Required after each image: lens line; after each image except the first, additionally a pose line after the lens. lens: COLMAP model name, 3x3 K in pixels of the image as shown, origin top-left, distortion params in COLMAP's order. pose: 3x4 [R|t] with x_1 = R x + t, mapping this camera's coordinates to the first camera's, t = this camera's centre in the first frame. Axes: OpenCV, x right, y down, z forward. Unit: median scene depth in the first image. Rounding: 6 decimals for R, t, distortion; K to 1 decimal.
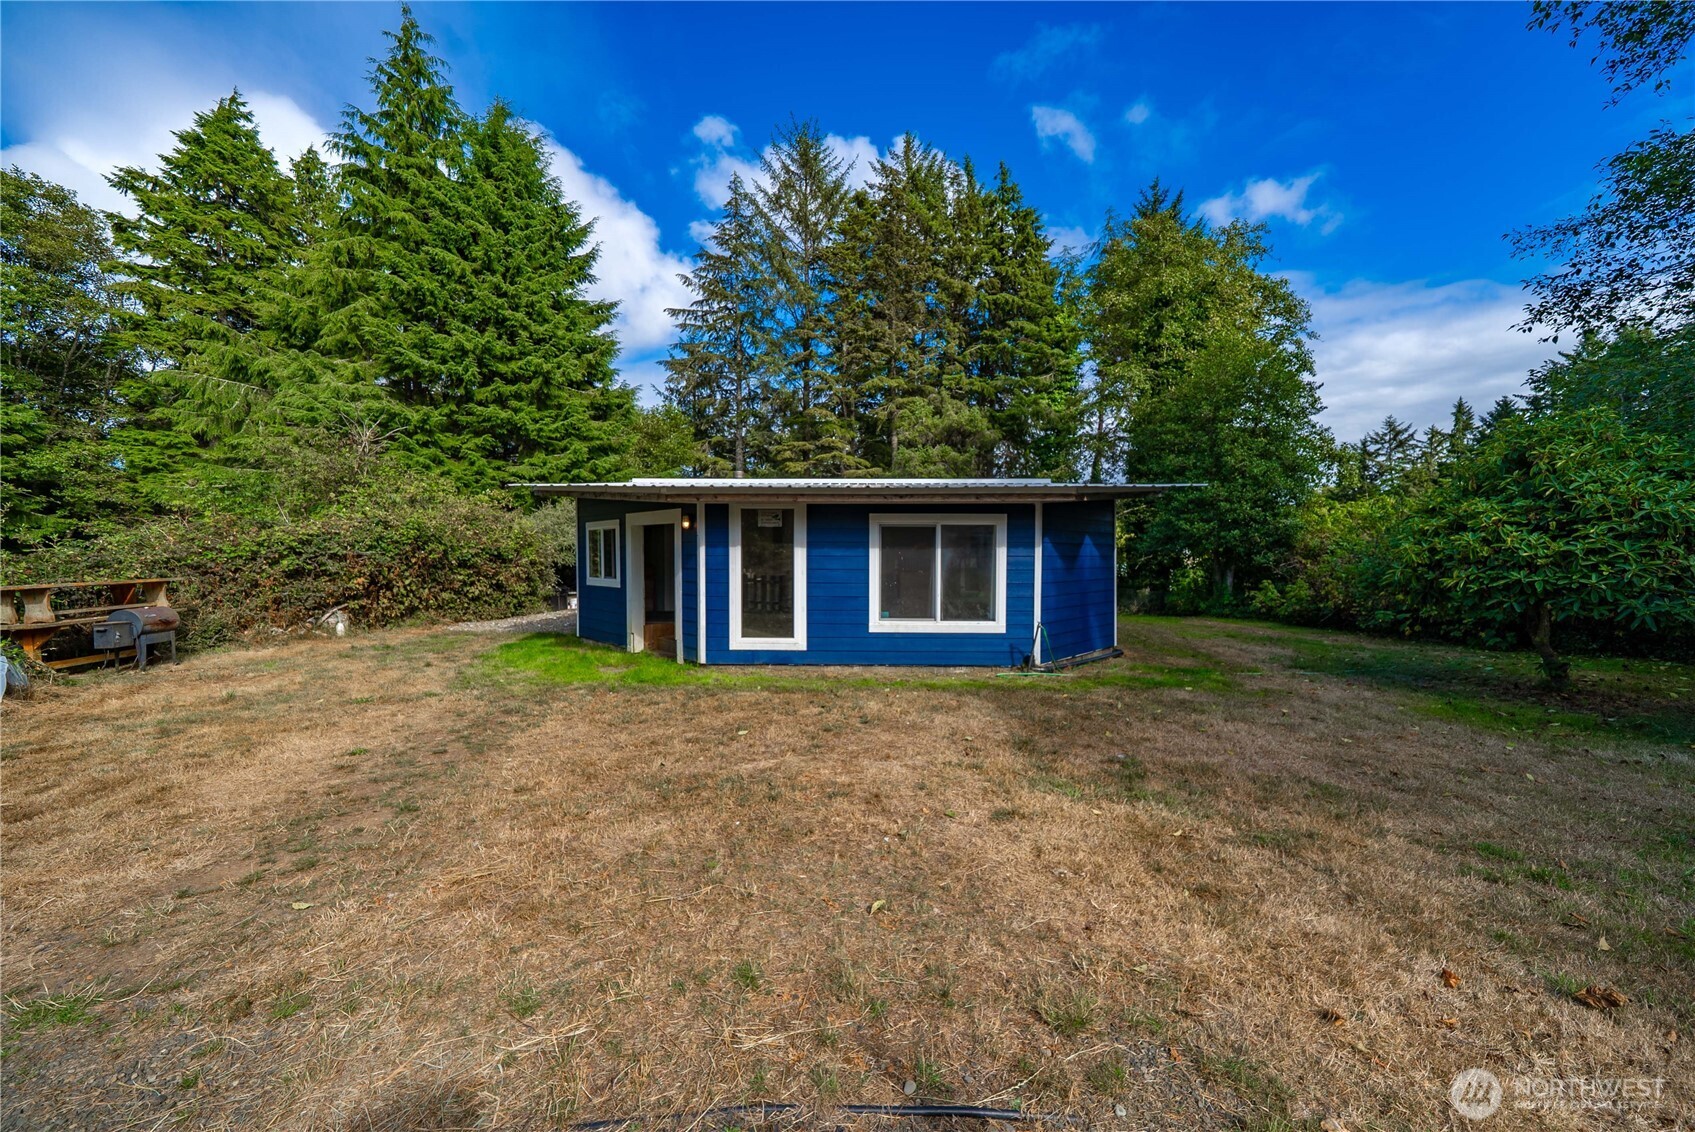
lens RADIAL K [[622.5, 0, 852.6], [0, 622.5, 575.1], [0, 0, 1]] dist [-0.003217, 0.000015]
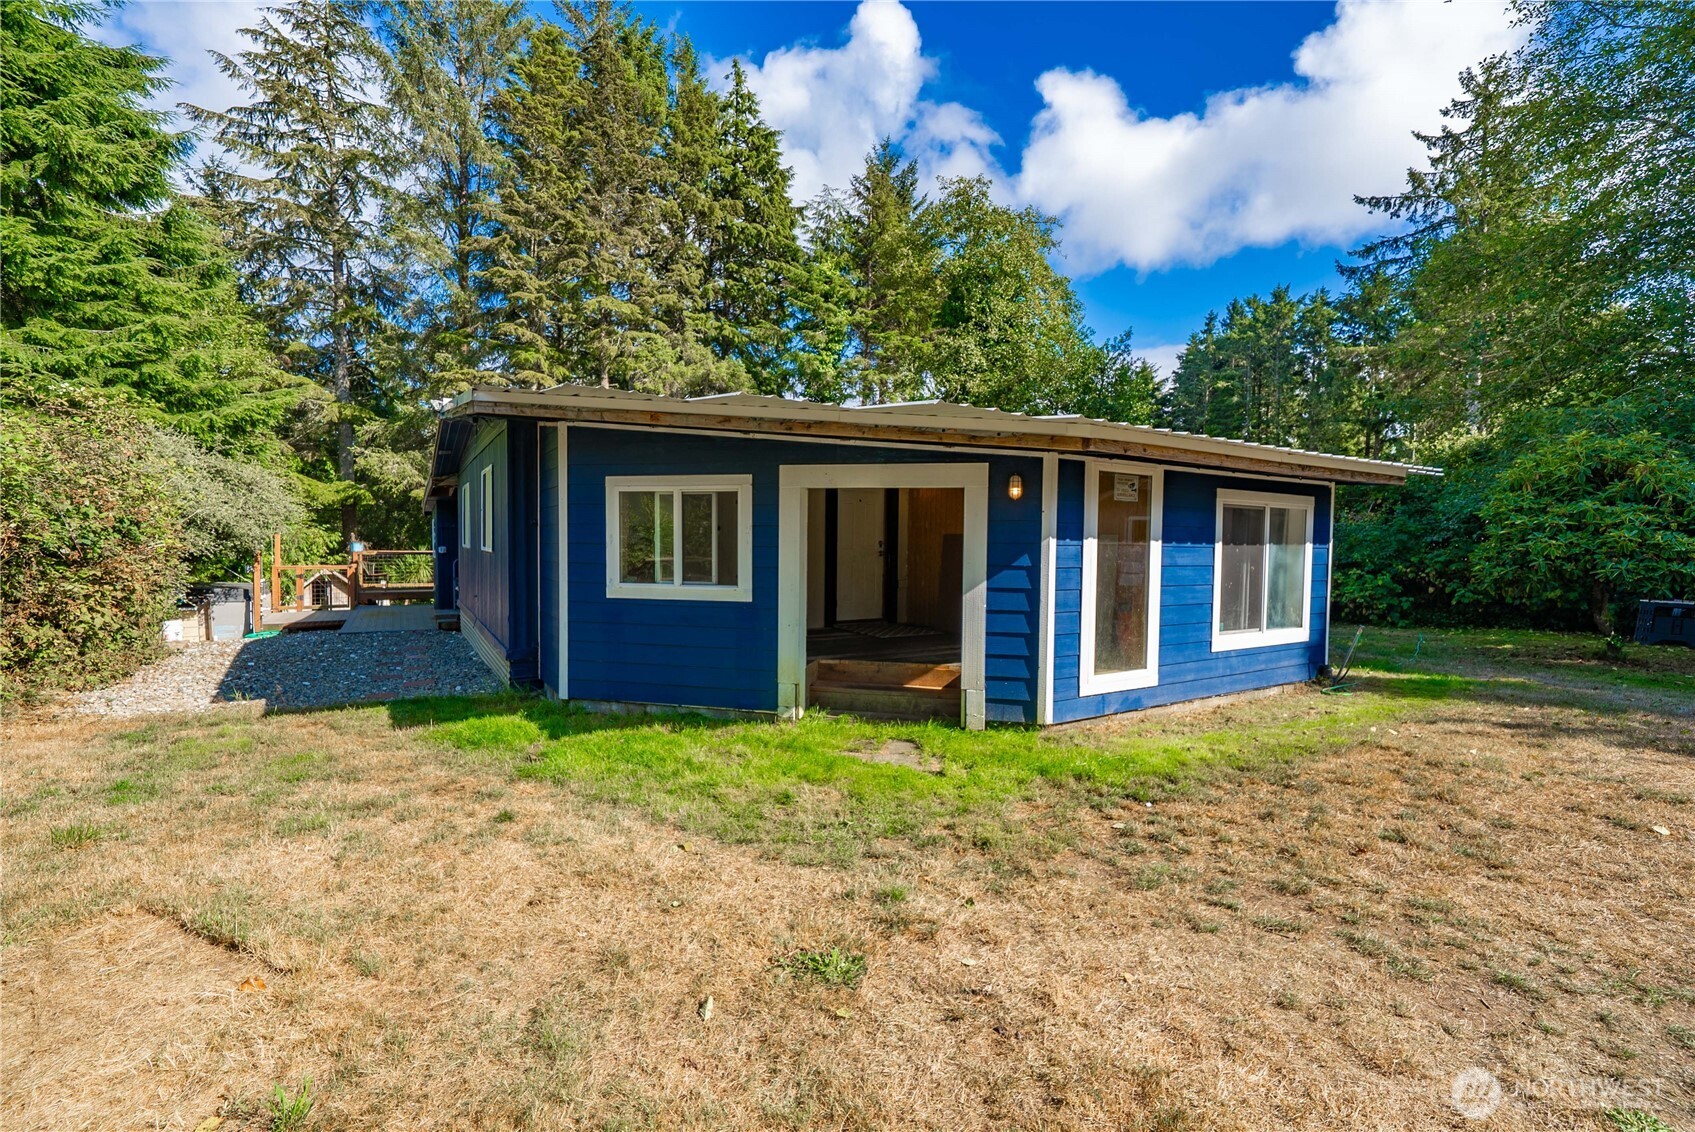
lens RADIAL K [[733.3, 0, 847.5], [0, 733.3, 566.0], [0, 0, 1]] dist [0.017518, 0.000038]
pose [[0.848252, -0.008348, 0.529527, -0.305630], [0.006733, 0.999965, 0.004980, -0.006156], [-0.529550, -0.000660, 0.848278, 0.194627]]
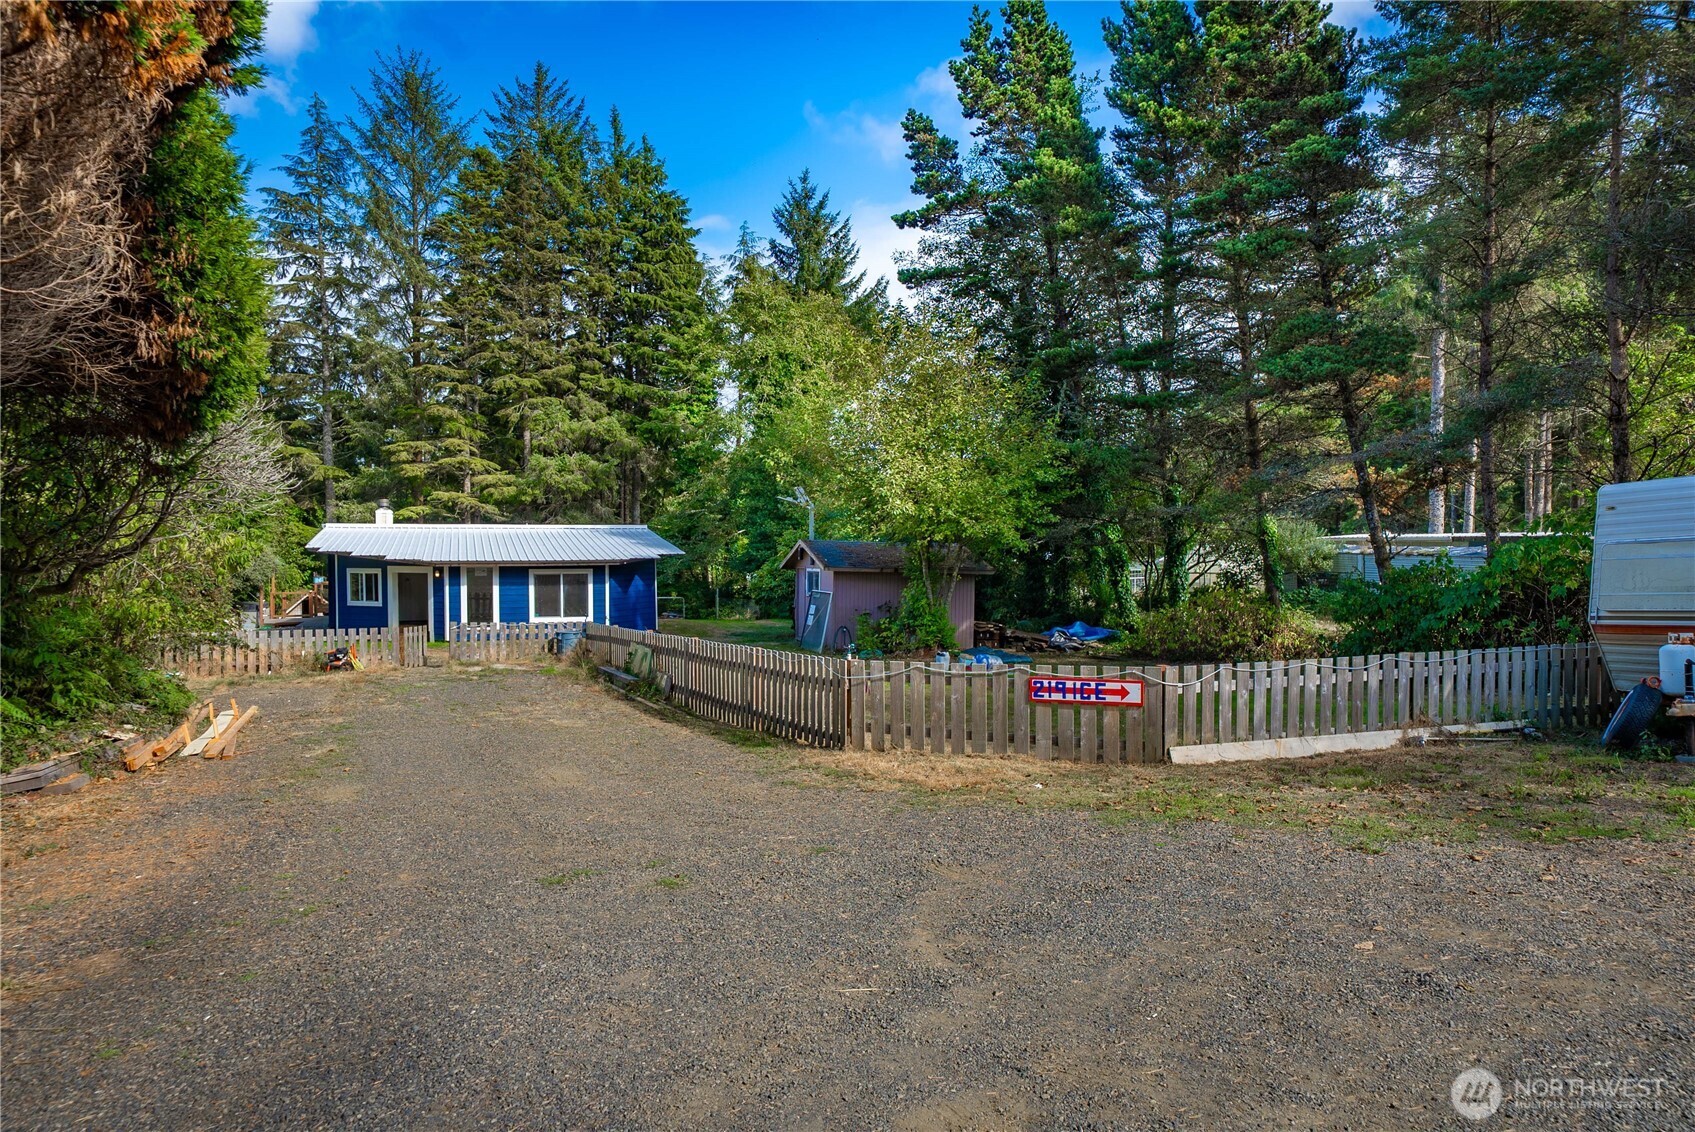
lens RADIAL K [[1050.2, 0, 854.3], [0, 1050.2, 571.9], [0, 0, 1]] dist [0.003581, 0.000768]
pose [[0.929565, -0.014697, 0.368365, -0.105987], [0.016110, 0.999870, -0.000759, -0.026524], [-0.368306, 0.006640, 0.929681, -1.120054]]
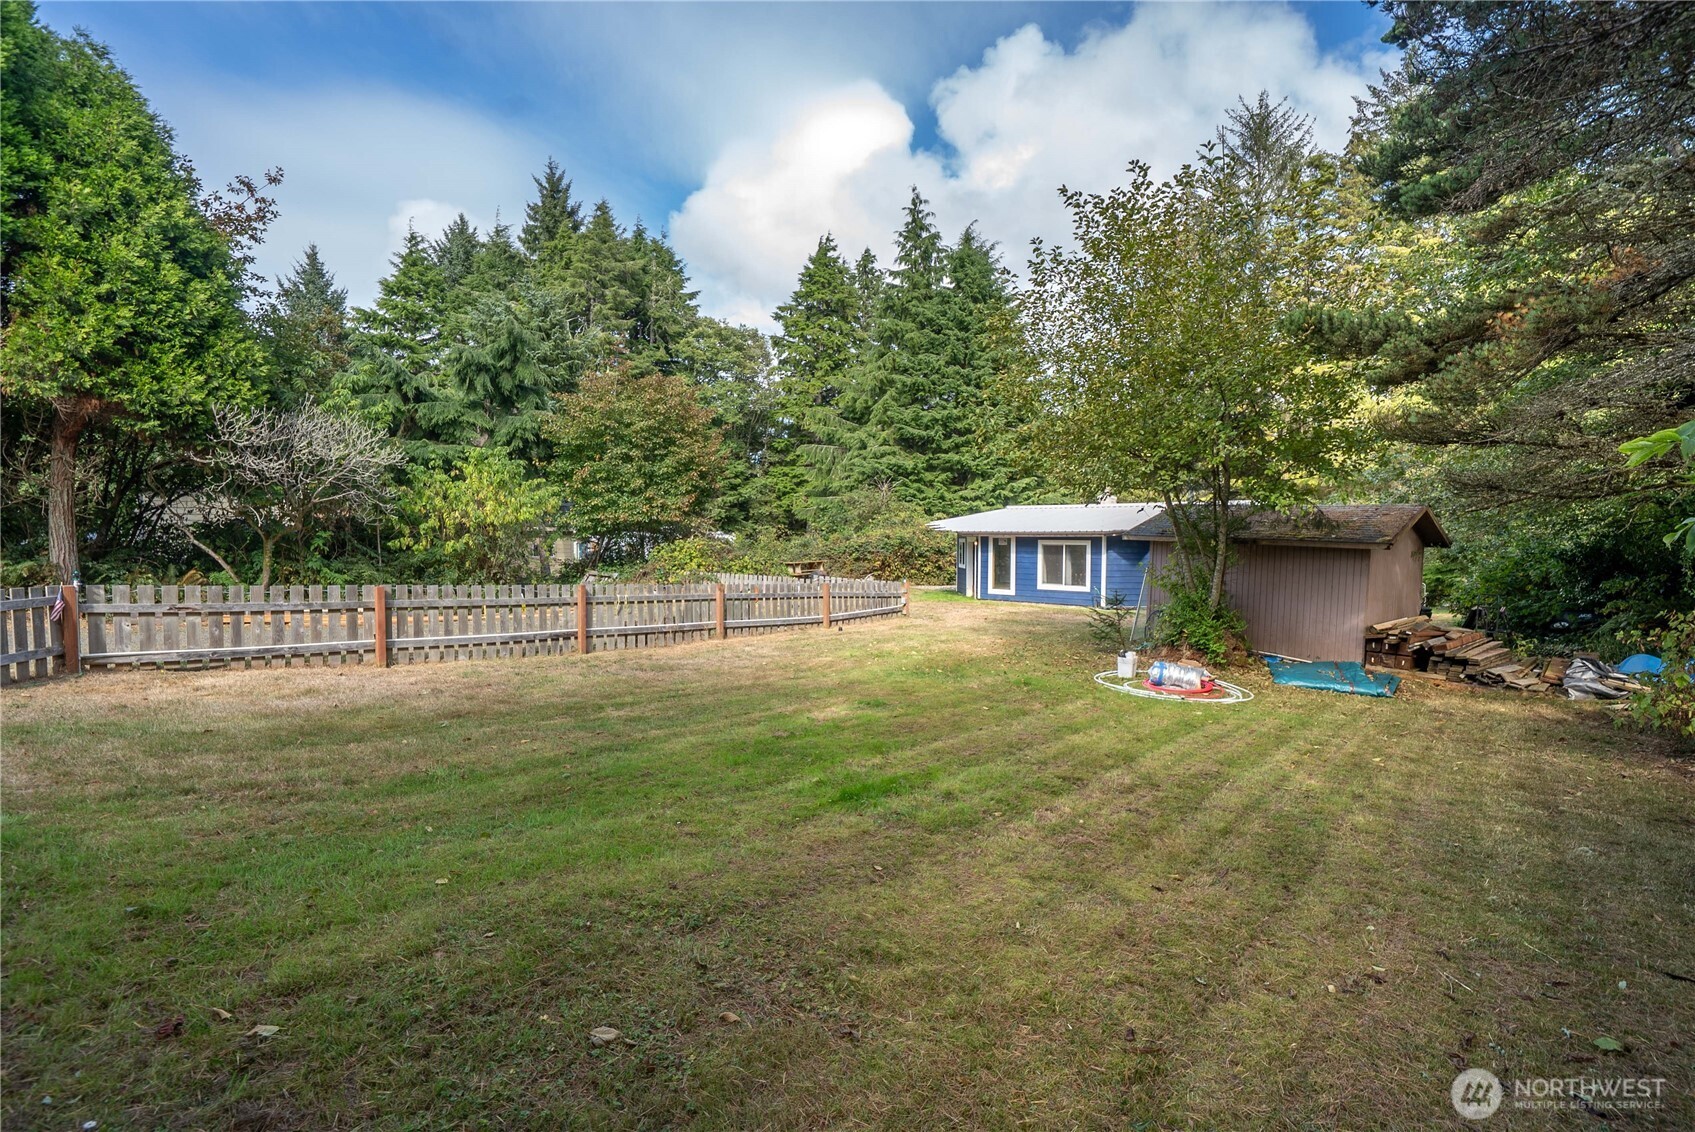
lens RADIAL K [[841.7, 0, 847.7], [0, 841.7, 536.6], [0, 0, 1]] dist [0.000031, 0.000013]
pose [[0.746167, 0.001445, -0.665757, 0.641815], [-0.021405, 0.999533, -0.021821, -0.009480], [0.665414, 0.030532, 0.745850, -0.751400]]
